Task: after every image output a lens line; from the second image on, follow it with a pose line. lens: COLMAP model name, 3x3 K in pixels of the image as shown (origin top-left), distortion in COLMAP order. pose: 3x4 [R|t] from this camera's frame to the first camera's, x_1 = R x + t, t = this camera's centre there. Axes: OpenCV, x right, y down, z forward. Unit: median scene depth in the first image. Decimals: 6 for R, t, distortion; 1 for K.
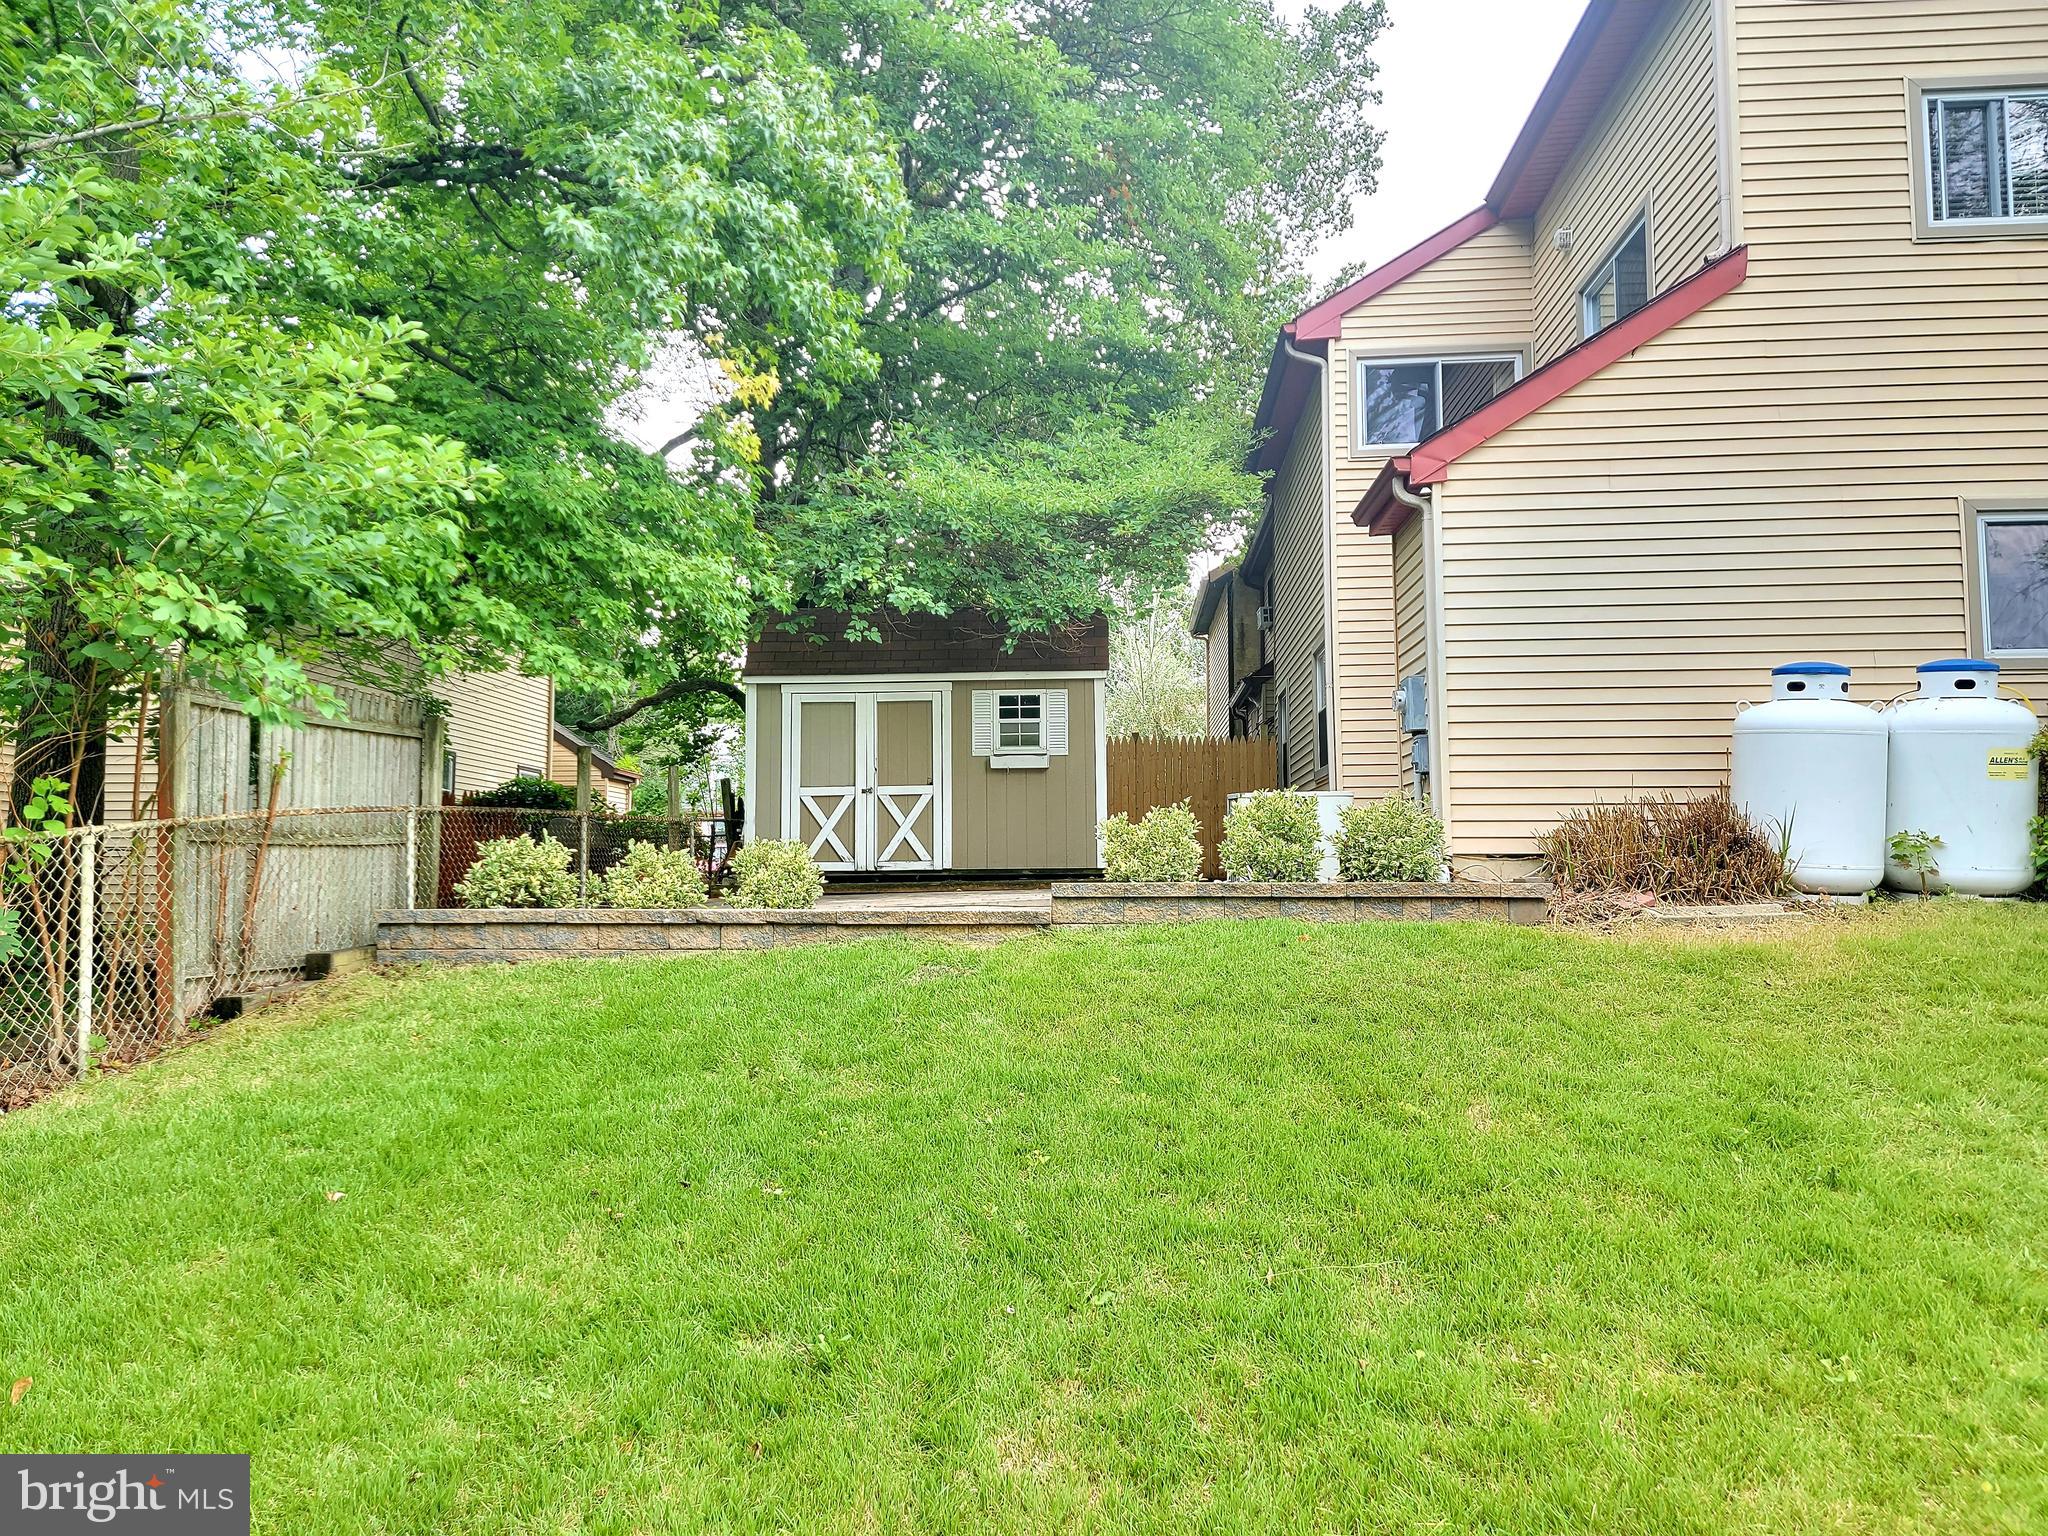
lens RADIAL K [[1419.8, 0, 1011.5], [0, 1419.8, 773.4], [0, 0, 1]] dist [0.081844, -0.063968]
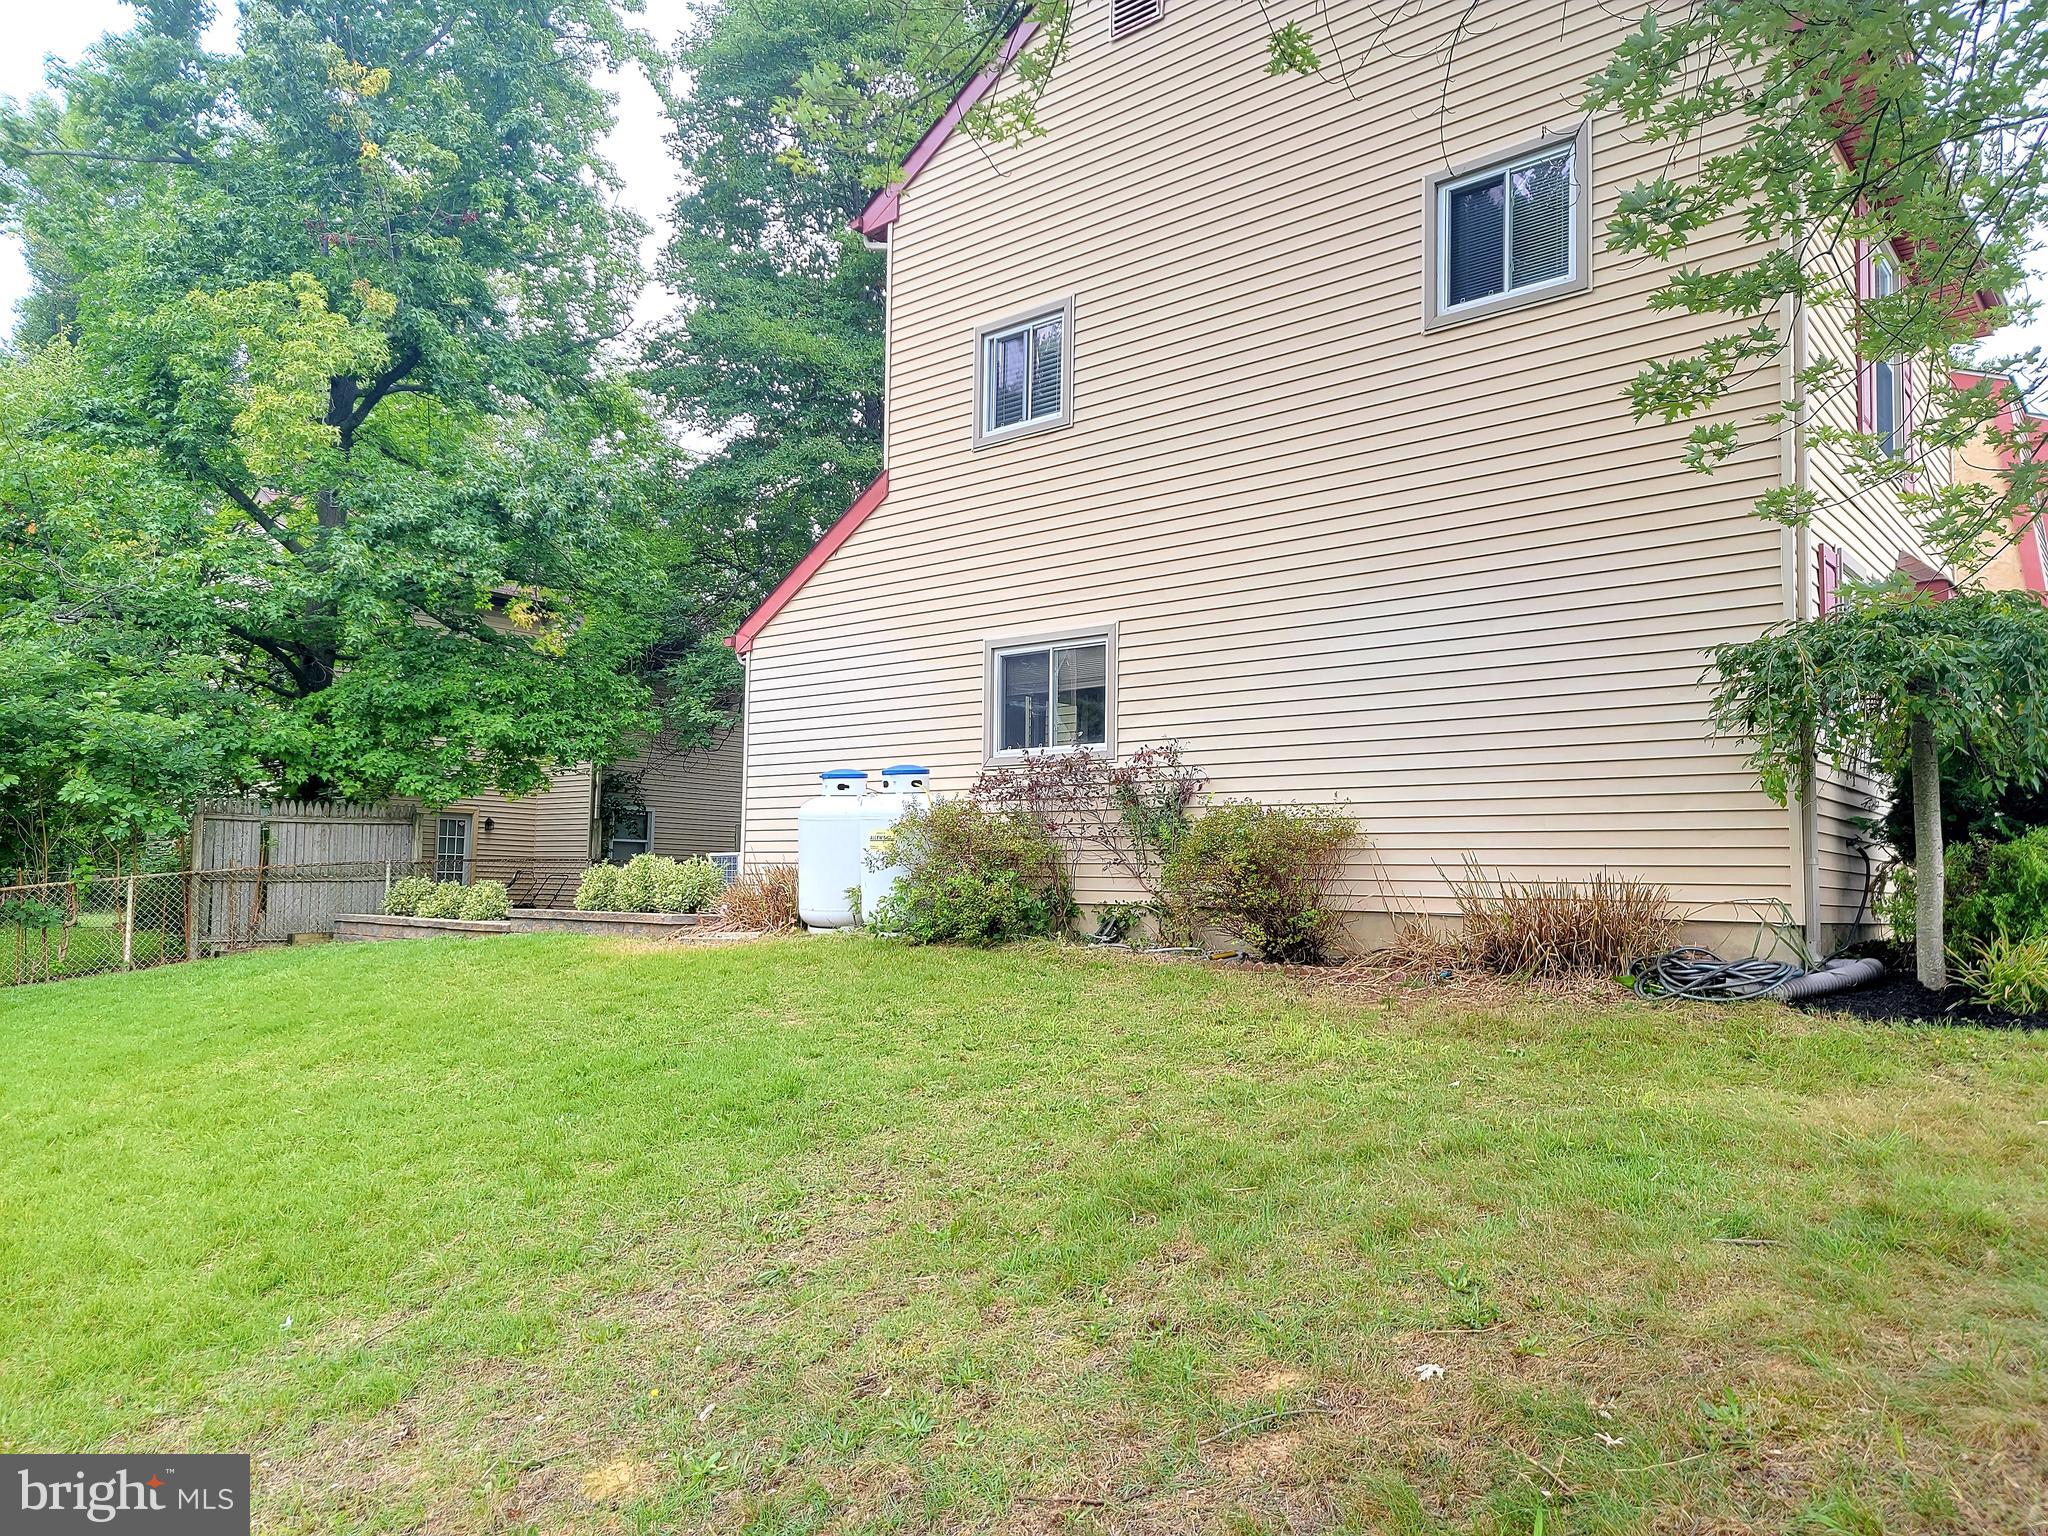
lens RADIAL K [[1419.8, 0, 1033.2], [0, 1419.8, 782.9], [0, 0, 1]] dist [0.081844, -0.063968]
pose [[0.806645, -0.025698, -0.590477, 1.518190], [0.024118, 0.999653, -0.010559, -0.042479], [0.590544, -0.005723, 0.806986, -0.043674]]
